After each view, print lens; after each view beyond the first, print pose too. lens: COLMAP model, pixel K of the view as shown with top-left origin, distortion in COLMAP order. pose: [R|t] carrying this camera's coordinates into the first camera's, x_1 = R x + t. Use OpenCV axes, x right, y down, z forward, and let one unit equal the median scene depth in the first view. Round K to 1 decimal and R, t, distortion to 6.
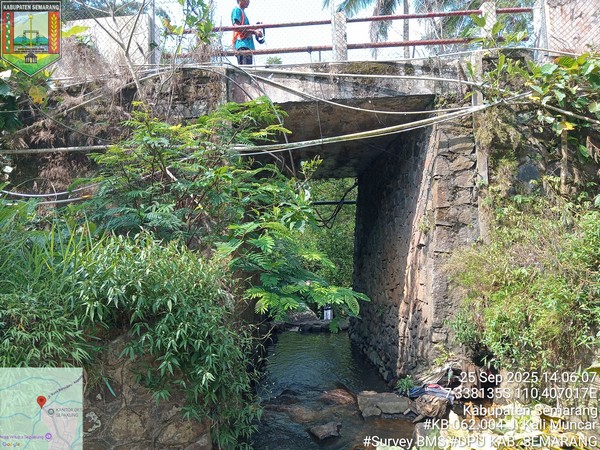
lens RADIAL K [[464.1, 0, 300.0], [0, 464.1, 225.0], [0, 0, 1]] dist [0.056913, -0.106576]
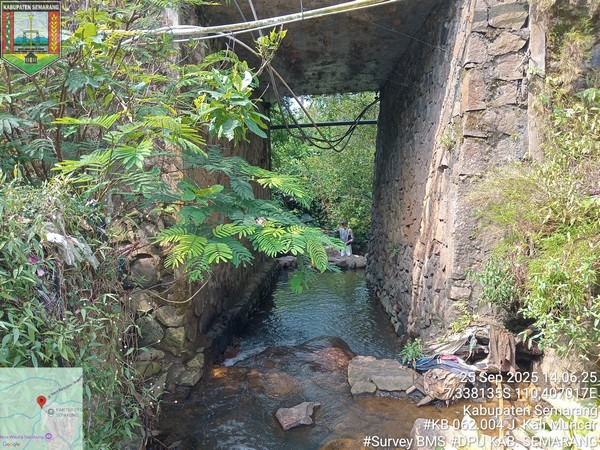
lens RADIAL K [[464.1, 0, 300.0], [0, 464.1, 225.0], [0, 0, 1]] dist [0.056913, -0.106576]
pose [[0.997113, 0.005646, -0.075725, 0.100960], [0.005508, 0.989229, 0.146274, 0.027742], [0.075735, -0.146269, 0.986341, 0.272408]]
